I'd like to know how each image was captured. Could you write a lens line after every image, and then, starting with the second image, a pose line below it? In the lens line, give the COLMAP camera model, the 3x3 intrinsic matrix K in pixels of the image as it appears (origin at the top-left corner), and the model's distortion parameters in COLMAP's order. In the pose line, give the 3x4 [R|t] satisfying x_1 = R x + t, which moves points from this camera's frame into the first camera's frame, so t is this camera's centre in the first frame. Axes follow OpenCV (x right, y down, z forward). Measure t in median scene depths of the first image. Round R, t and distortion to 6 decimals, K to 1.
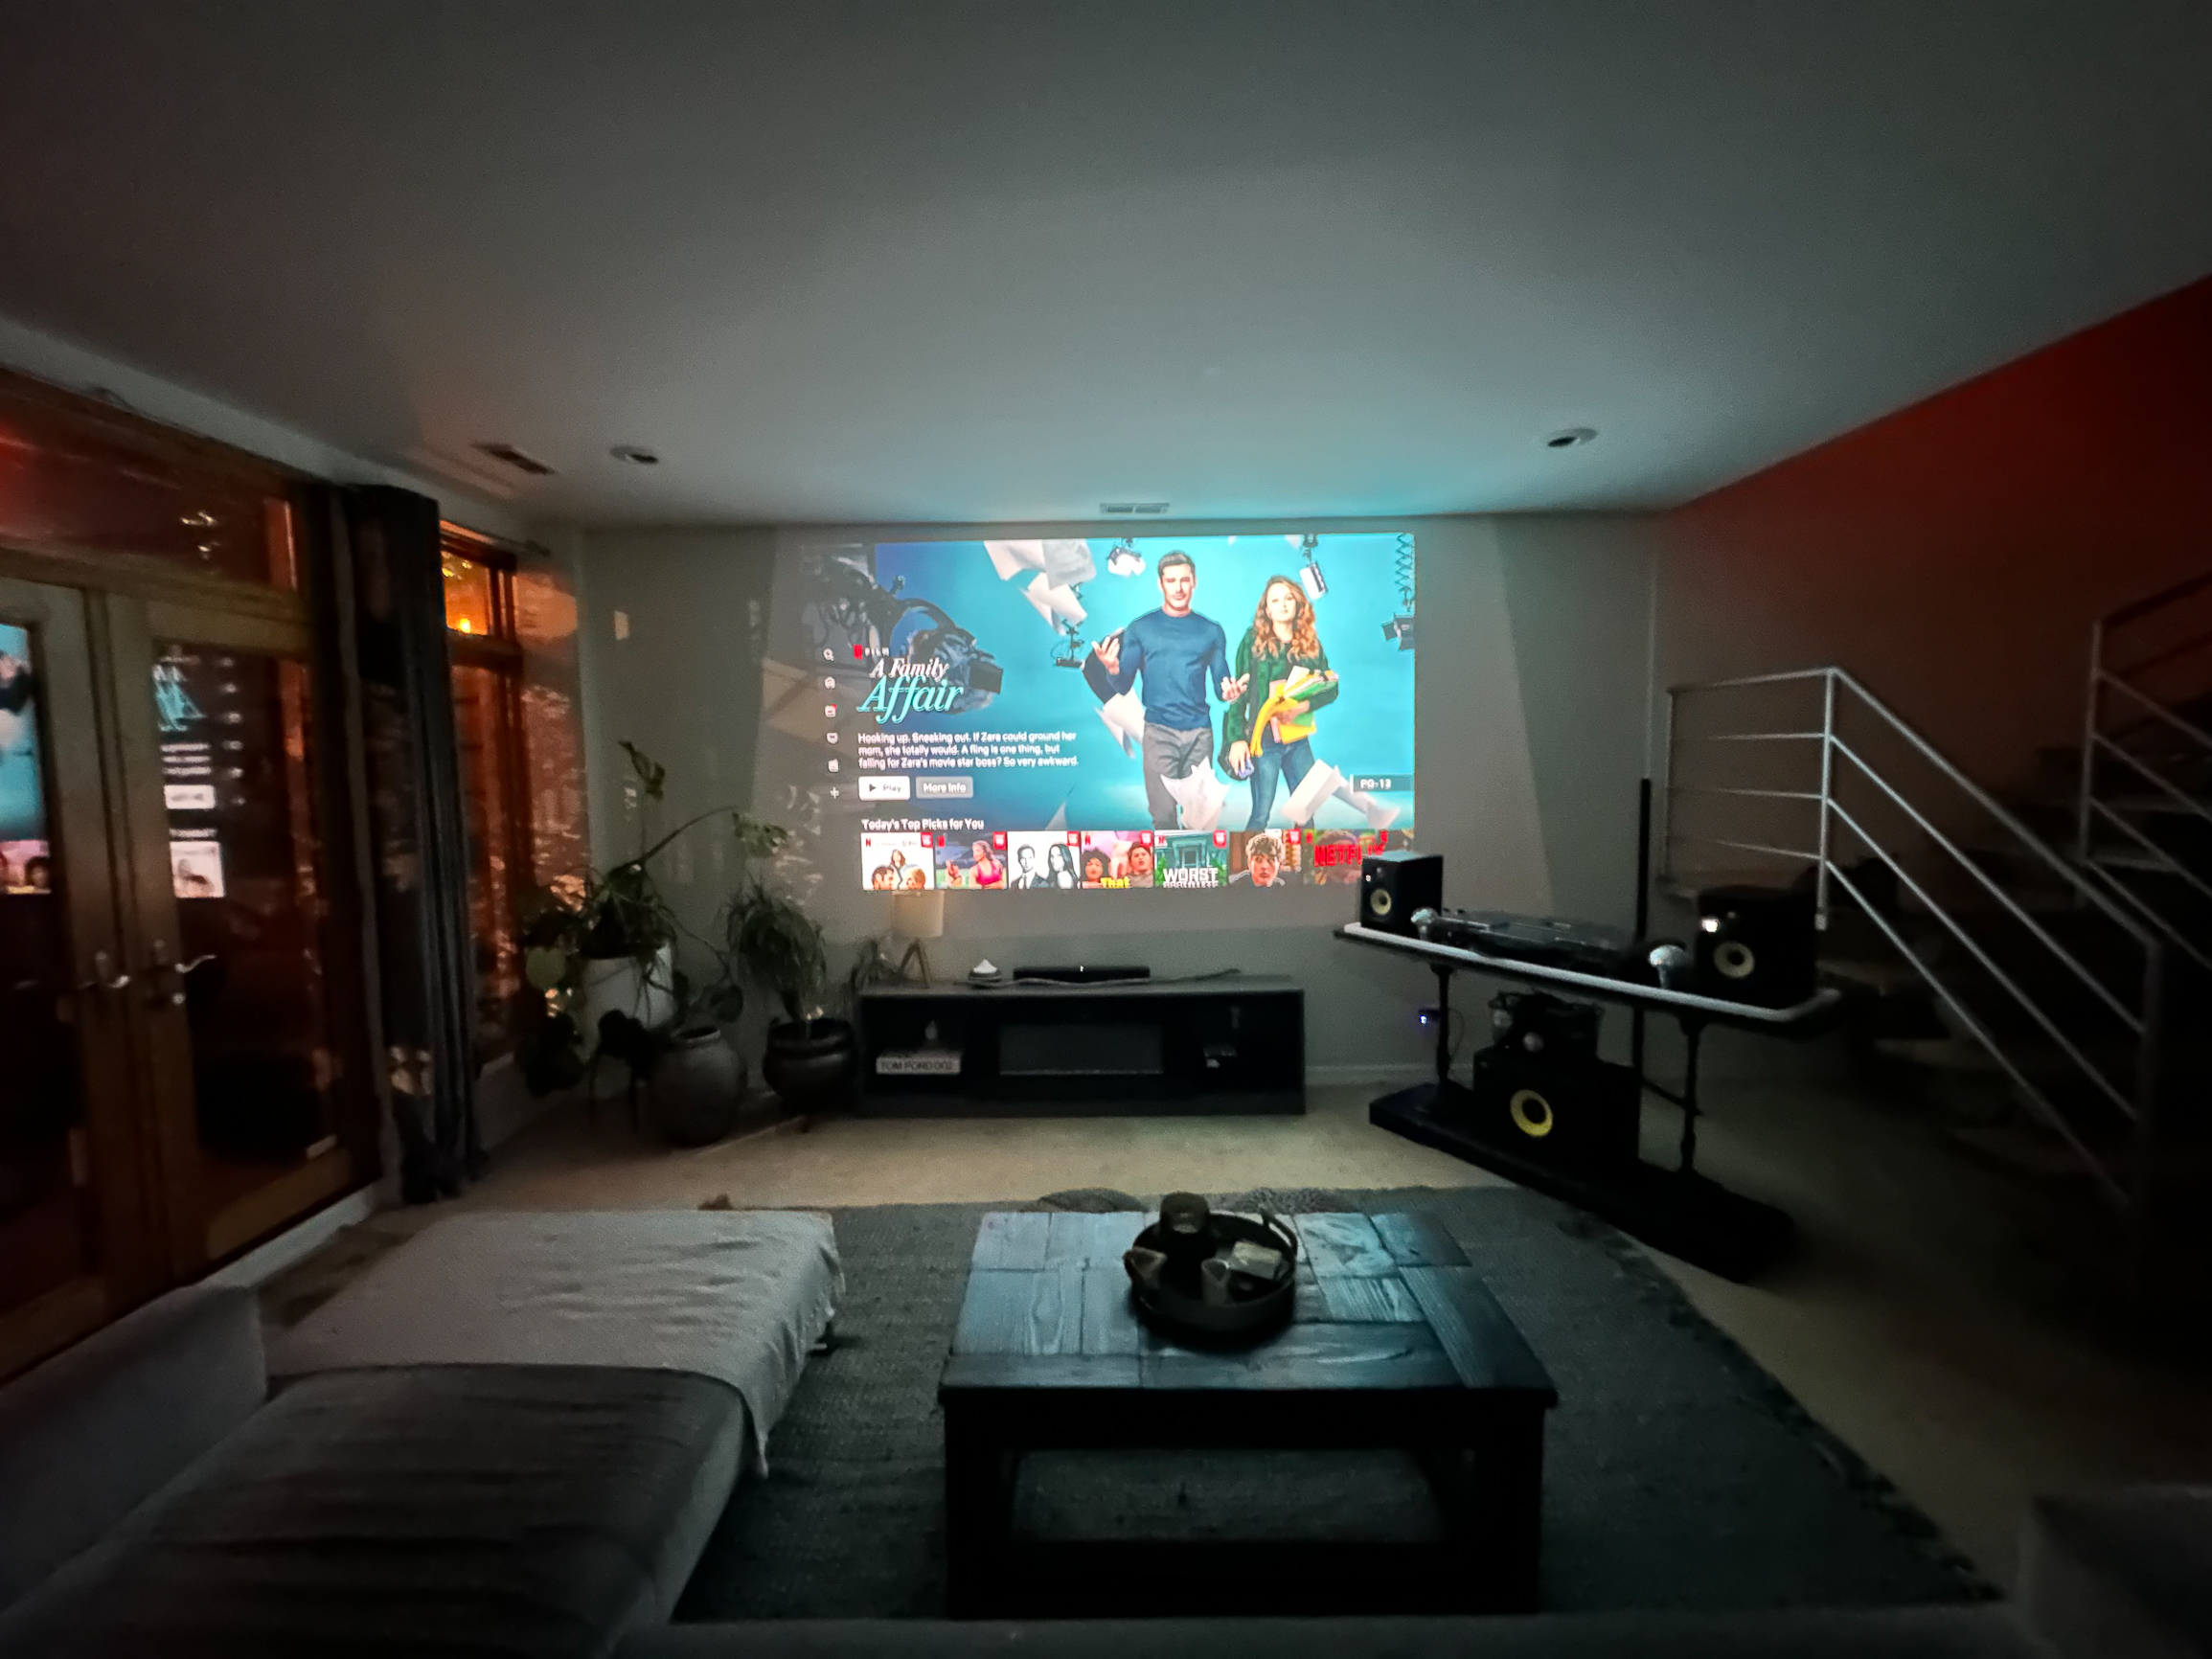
lens RADIAL K [[873.1, 0, 1105.5], [0, 873.1, 831.7], [0, 0, 1]] dist [0.000429, -0.000145]
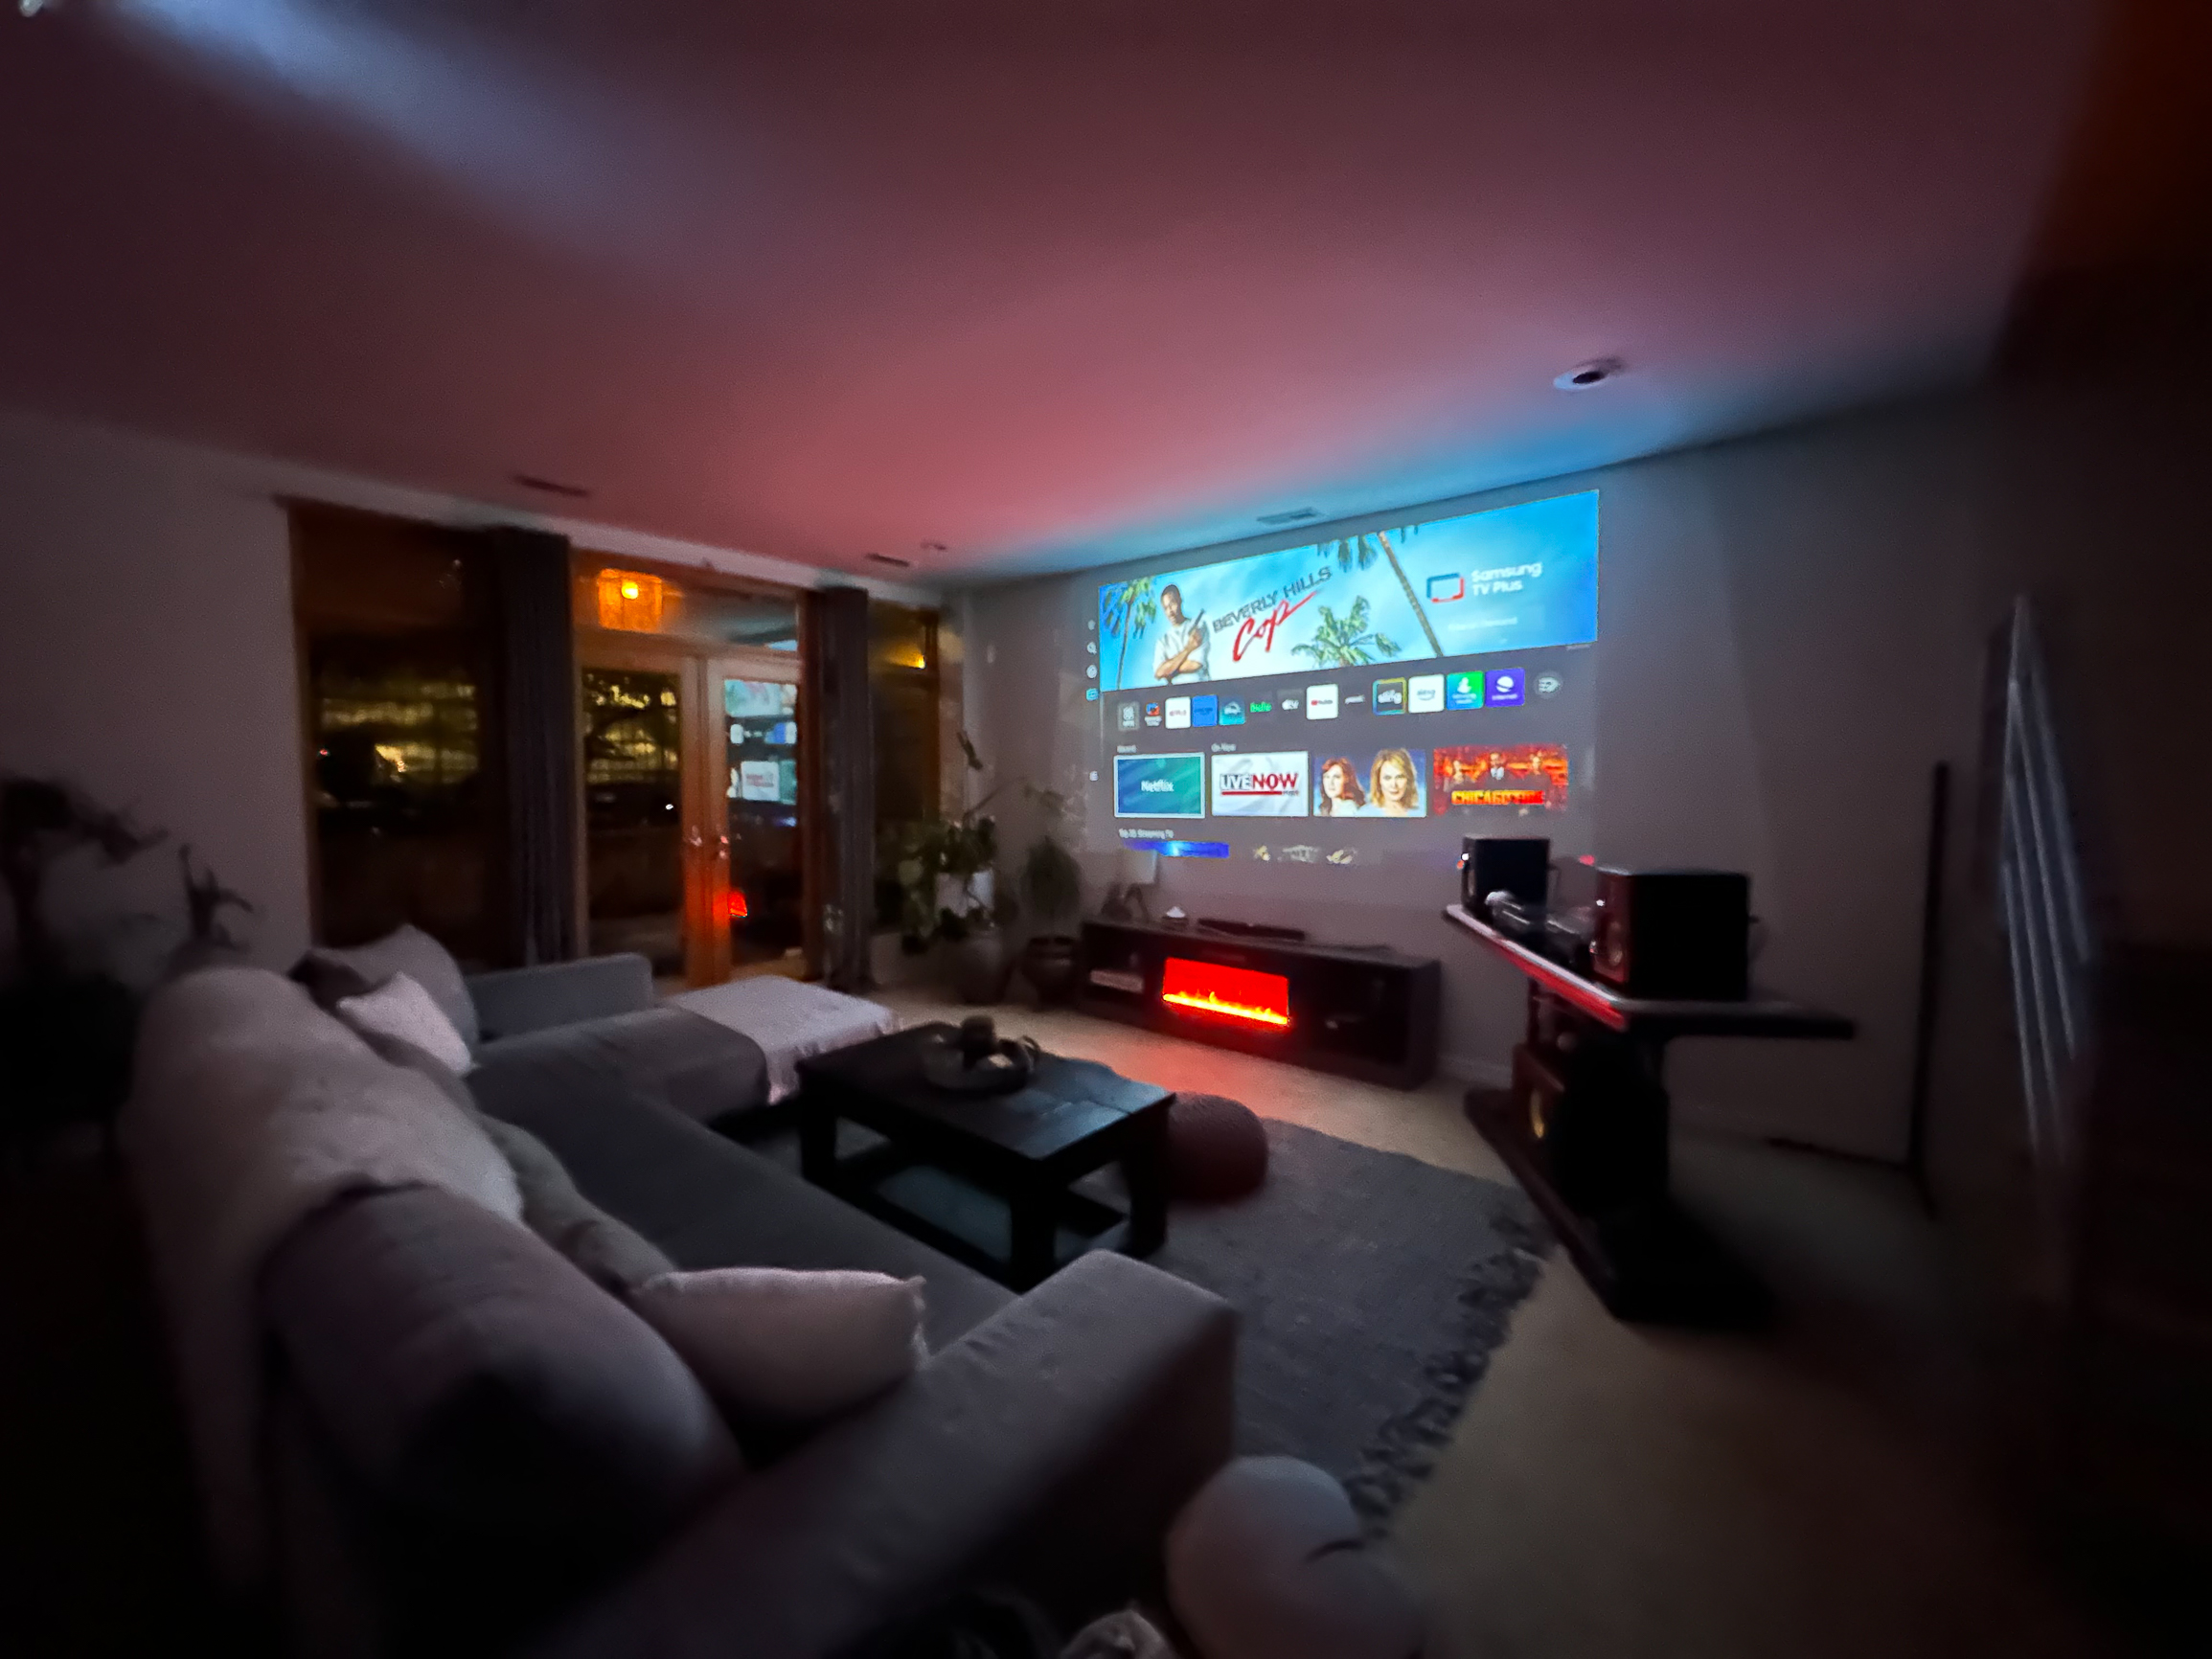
lens RADIAL K [[873.1, 0, 1099.6], [0, 873.1, 828.8], [0, 0, 1]] dist [0.000429, -0.000145]
pose [[0.769320, 0.051830, -0.636758, 0.600252], [-0.064452, 0.997915, 0.003358, 0.045277], [0.635604, 0.038457, 0.771057, -0.008218]]
